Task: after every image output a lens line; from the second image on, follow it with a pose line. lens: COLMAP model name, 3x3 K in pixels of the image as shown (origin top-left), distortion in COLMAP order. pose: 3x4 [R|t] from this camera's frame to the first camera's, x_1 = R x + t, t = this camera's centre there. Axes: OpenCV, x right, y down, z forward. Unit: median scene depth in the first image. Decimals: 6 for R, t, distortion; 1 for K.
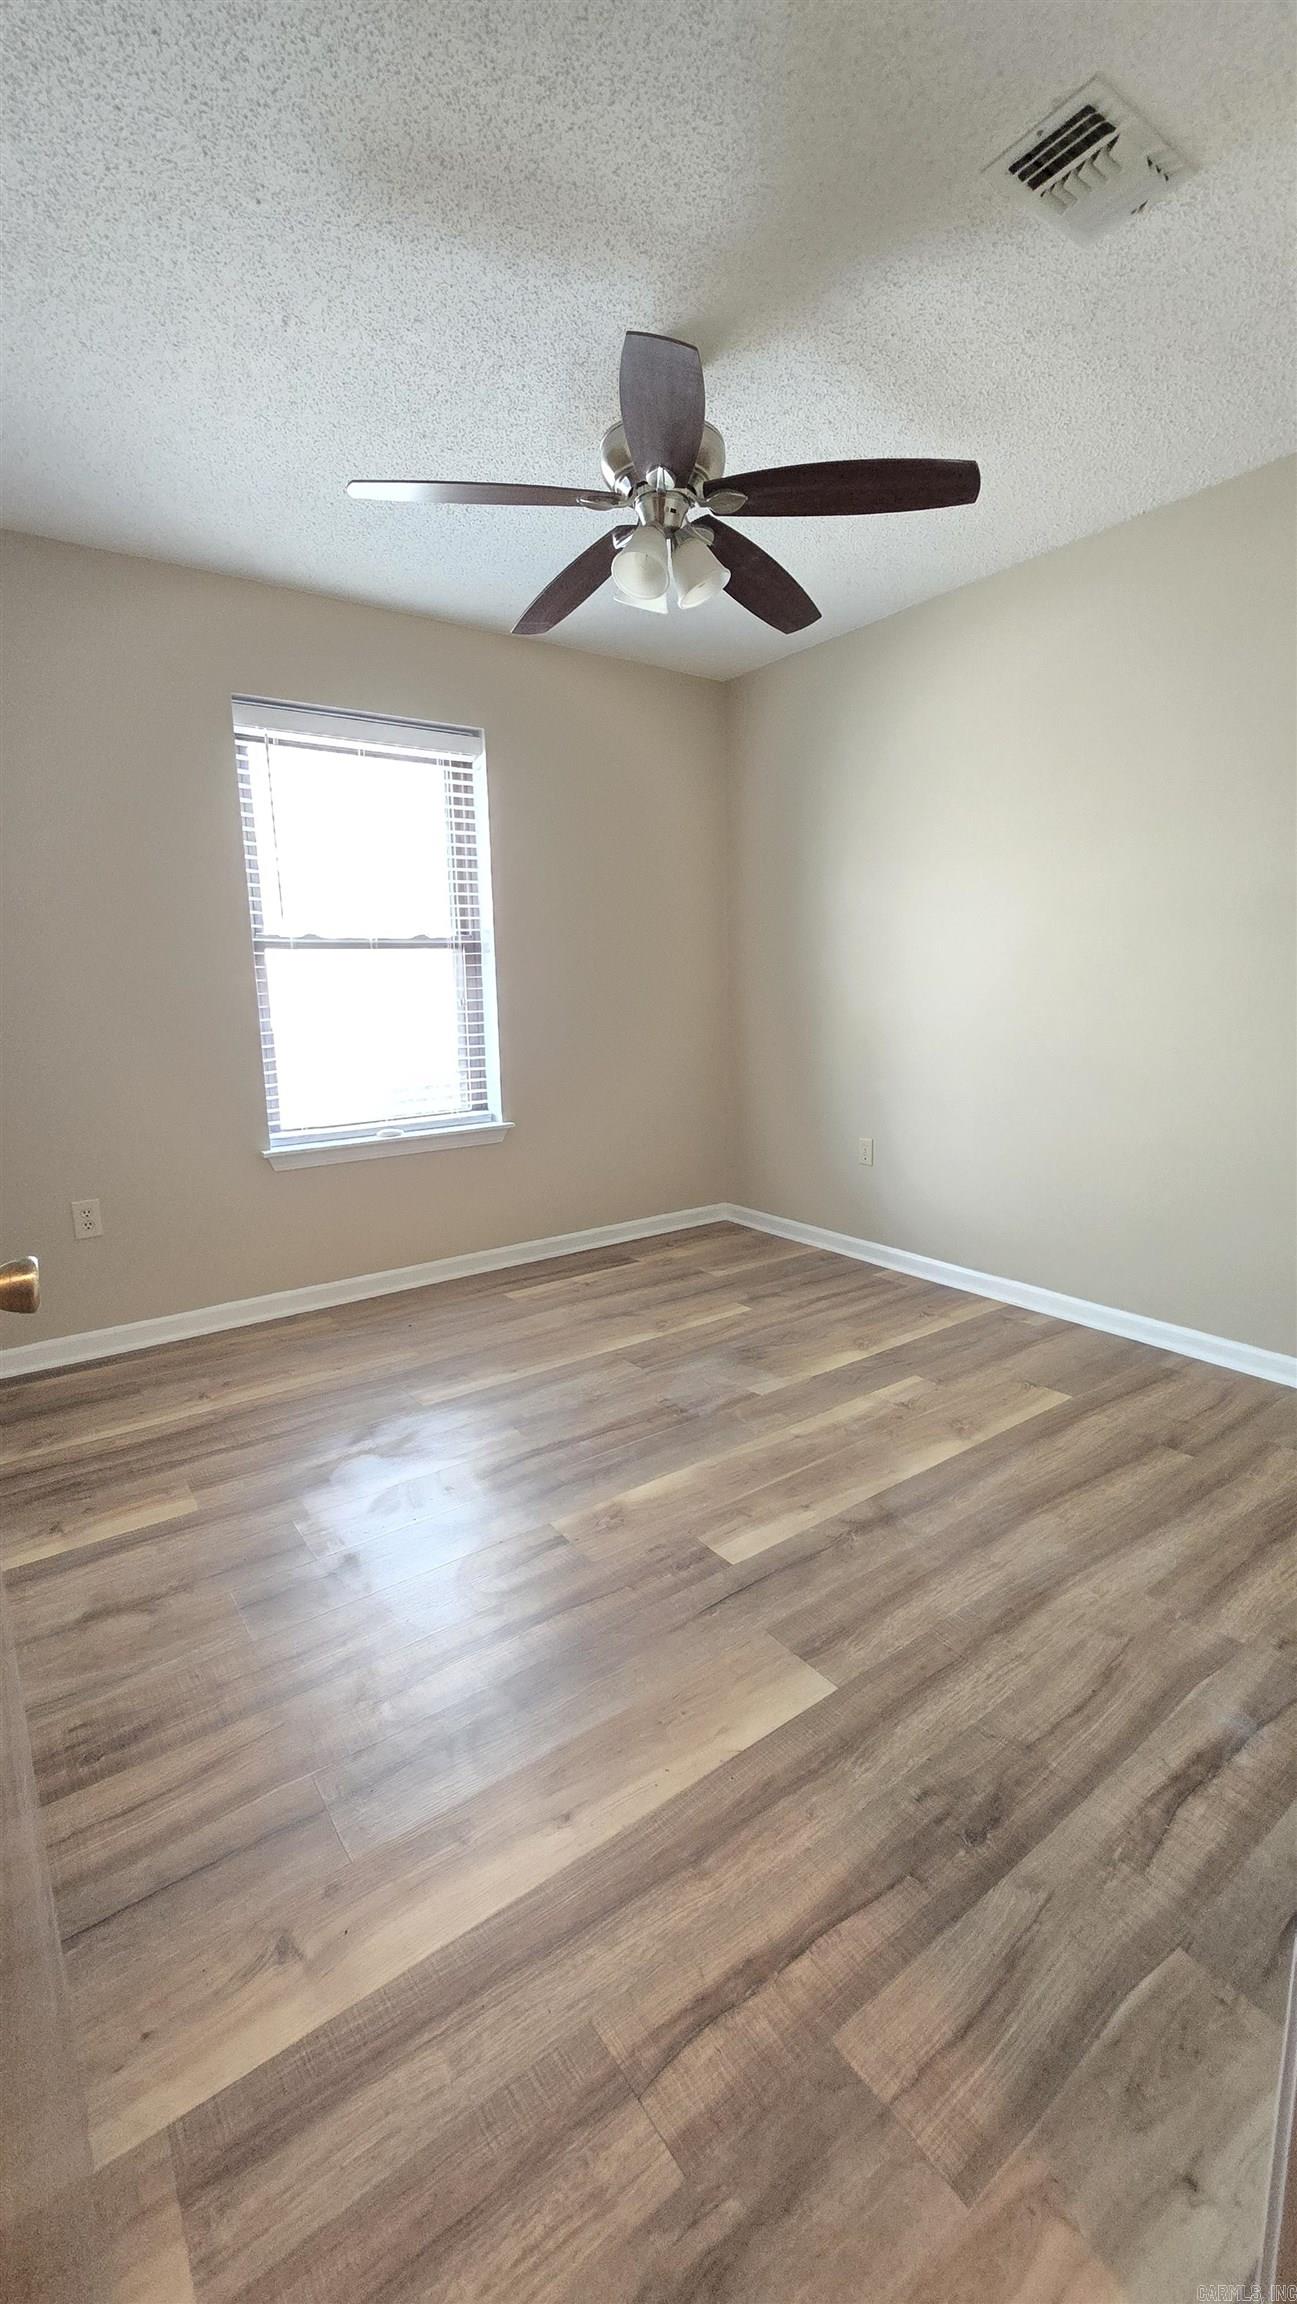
lens RADIAL K [[940.9, 0, 647.6], [0, 940.9, 1128.9], [0, 0, 1]] dist [-0.006650, 0.002069]
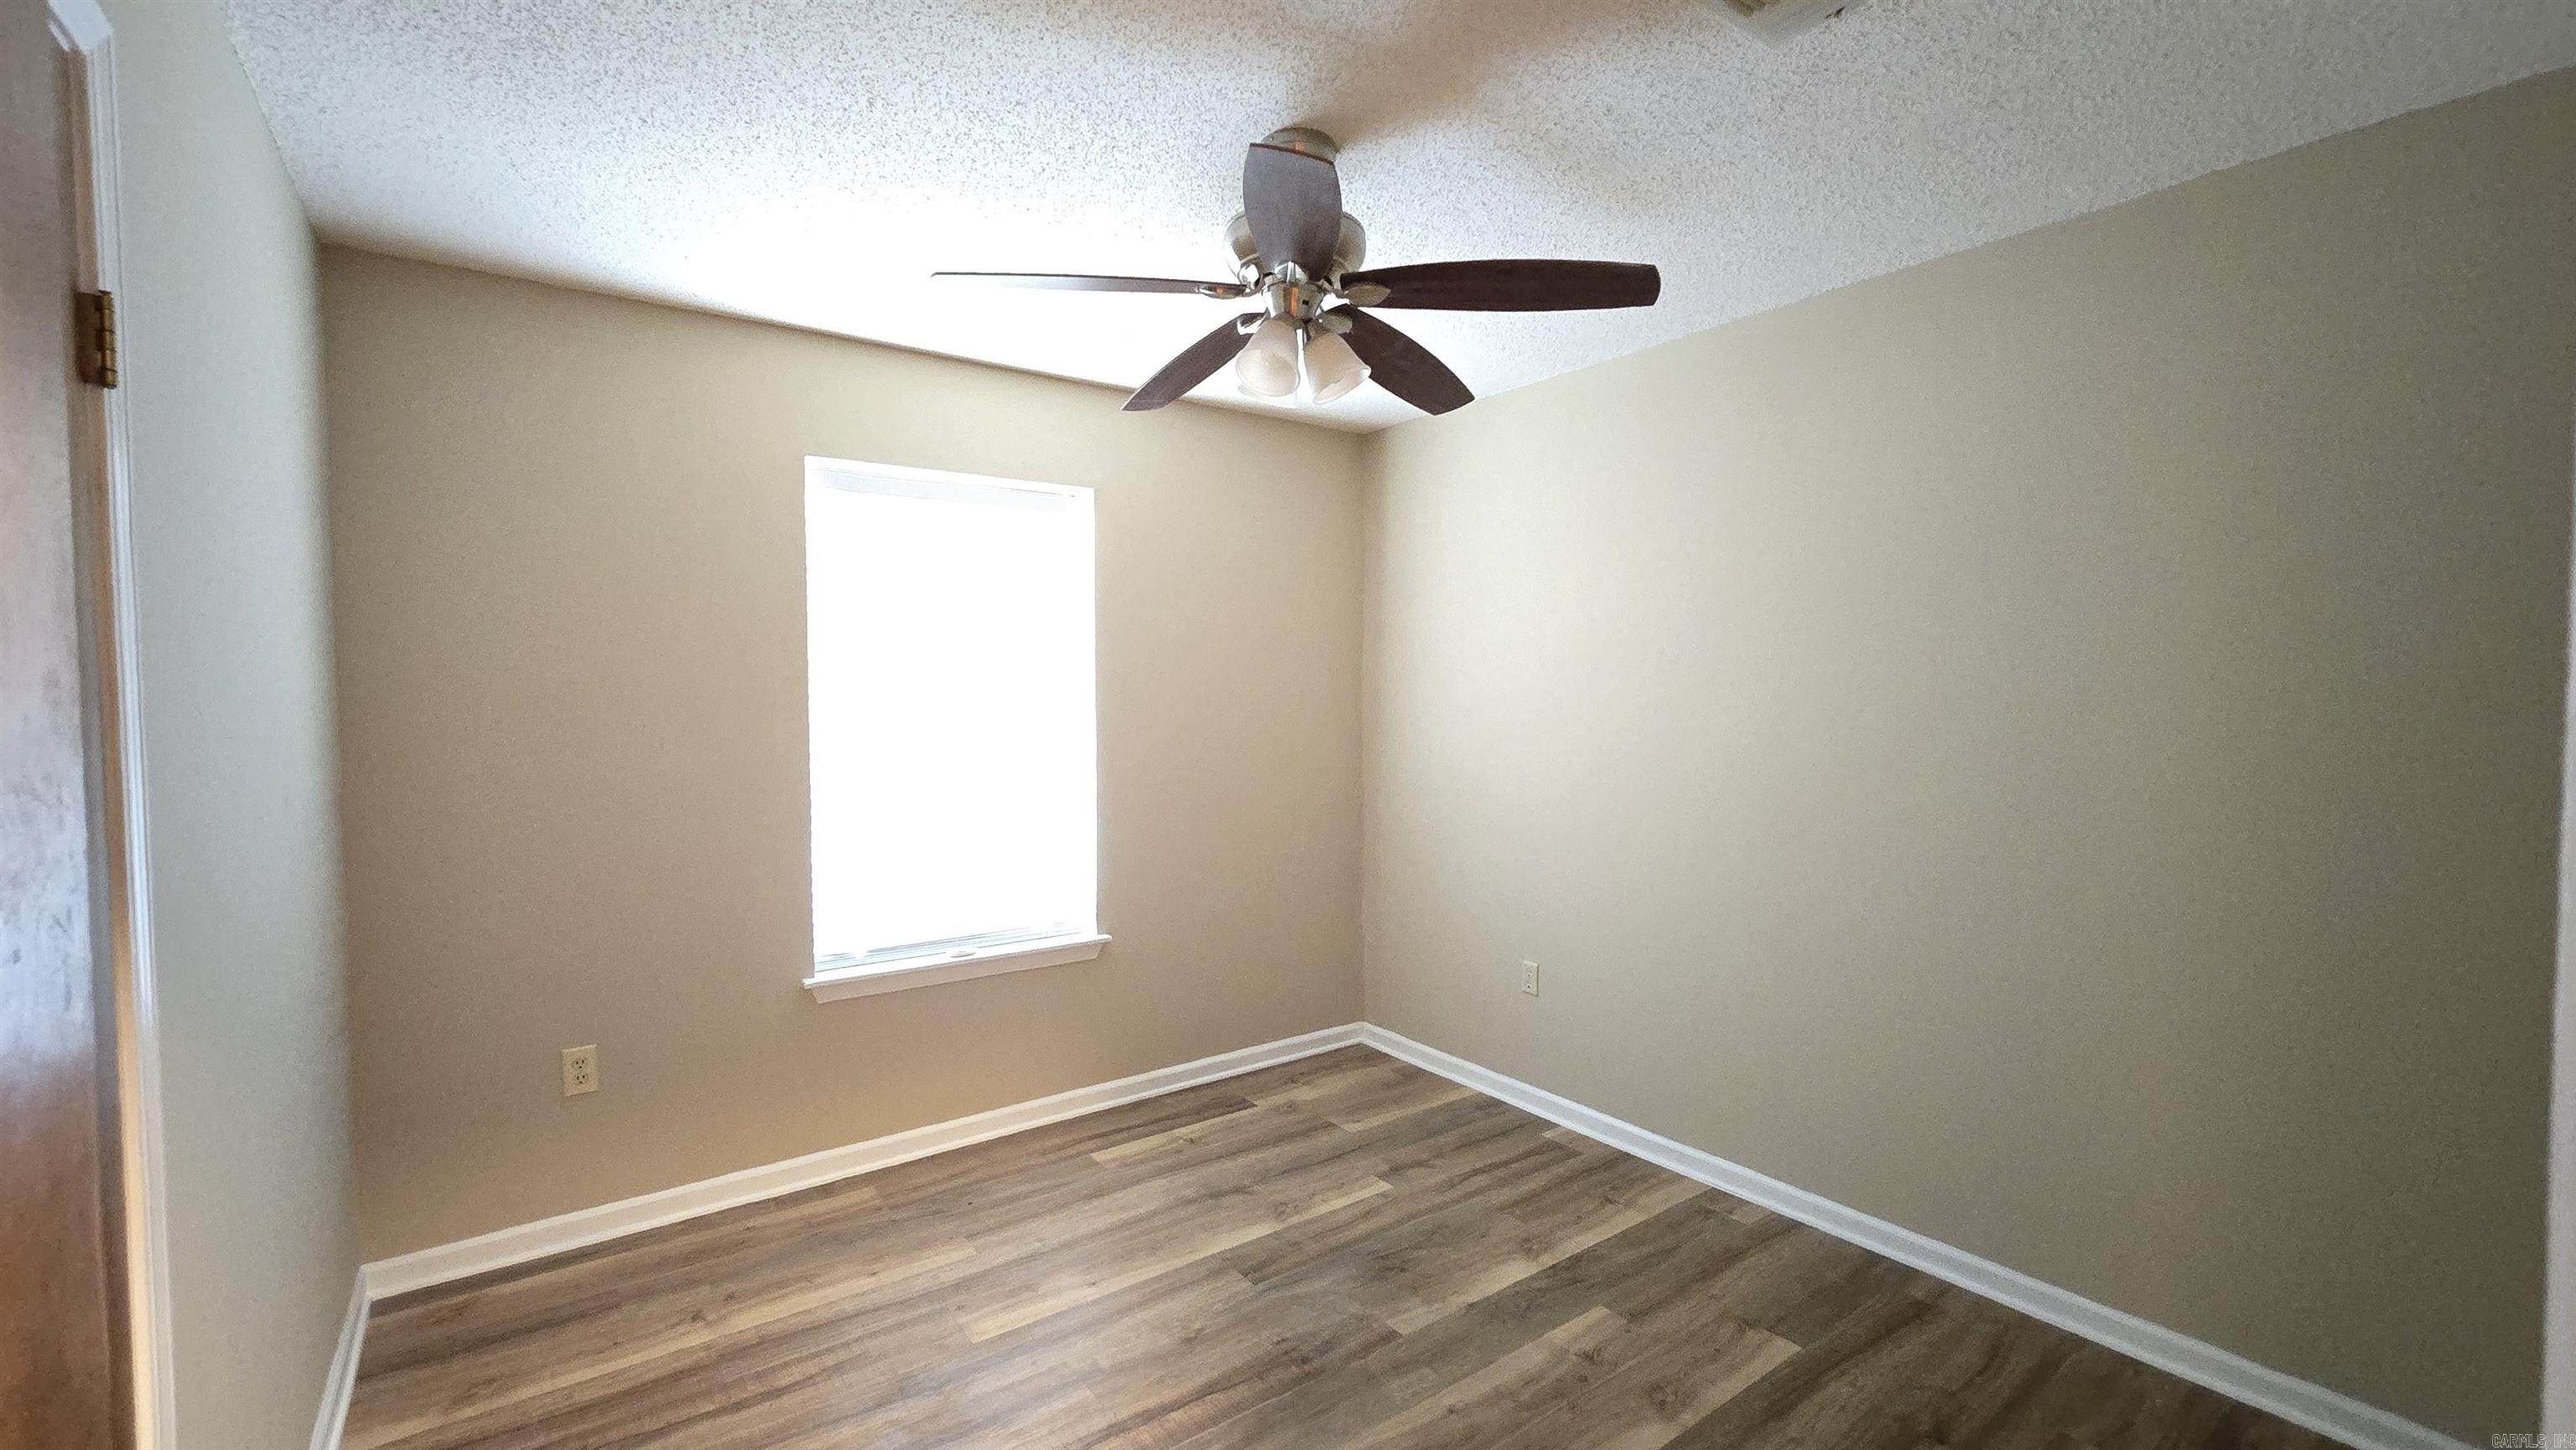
lens RADIAL K [[1052.1, 0, 1275.0], [0, 1052.1, 728.9], [0, 0, 1]] dist [-0.006650, 0.002069]
pose [[0.999849, 0.017212, -0.002544, 0.006143], [-0.017397, 0.991070, -0.132201, -0.106258], [0.000246, 0.132225, 0.991220, 0.066443]]
